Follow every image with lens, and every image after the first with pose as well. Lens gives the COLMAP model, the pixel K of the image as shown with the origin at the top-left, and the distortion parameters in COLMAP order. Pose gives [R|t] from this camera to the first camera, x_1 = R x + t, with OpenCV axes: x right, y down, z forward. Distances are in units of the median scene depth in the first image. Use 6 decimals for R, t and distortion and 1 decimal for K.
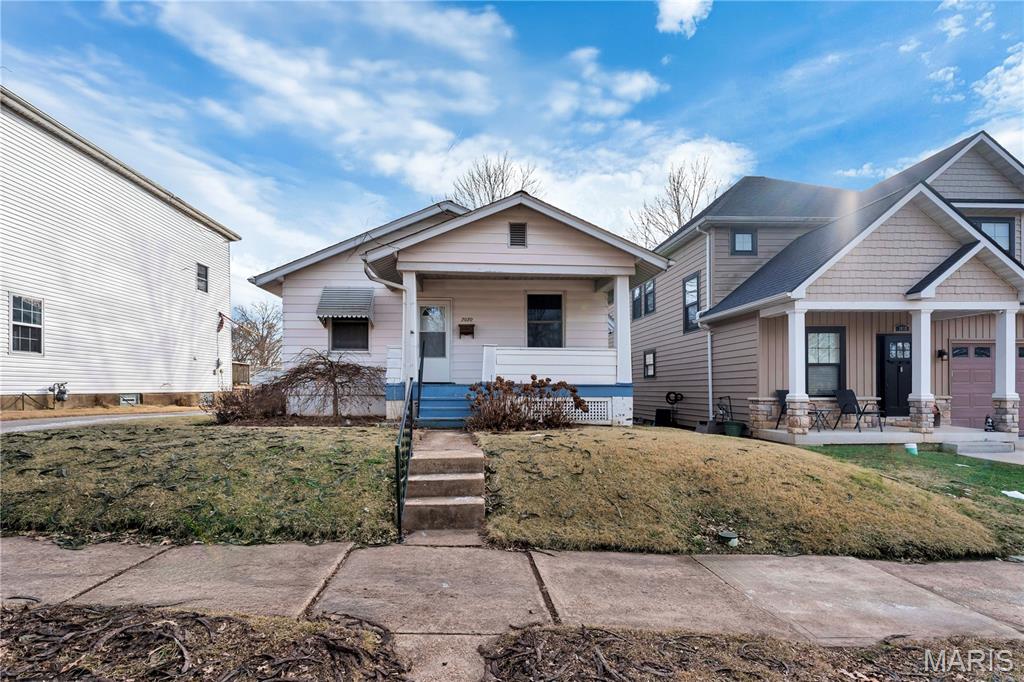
lens RADIAL K [[469.6, 0, 436.8], [0, 469.6, 388.4], [0, 0, 1]] dist [0.001337, 0.000287]
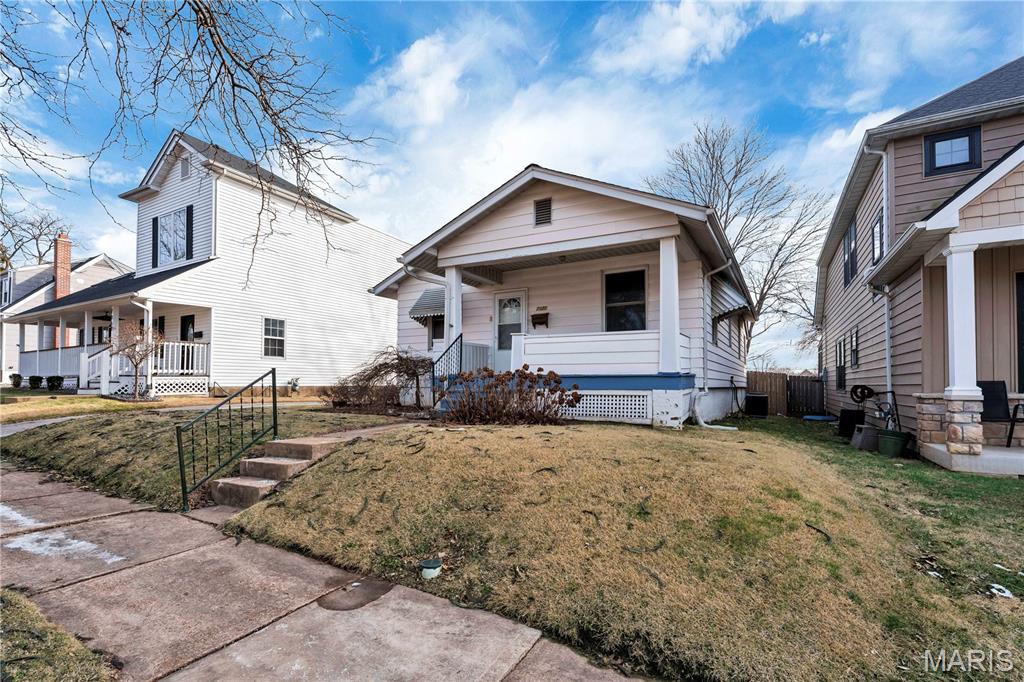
lens RADIAL K [[452.6, 0, 513.0], [0, 452.6, 377.8], [0, 0, 1]] dist [0.002726, 0.000404]
pose [[0.866488, -0.007326, -0.499144, 0.554566], [0.000223, 0.999898, -0.014288, 0.008568], [0.499197, 0.012269, 0.866401, 0.208072]]
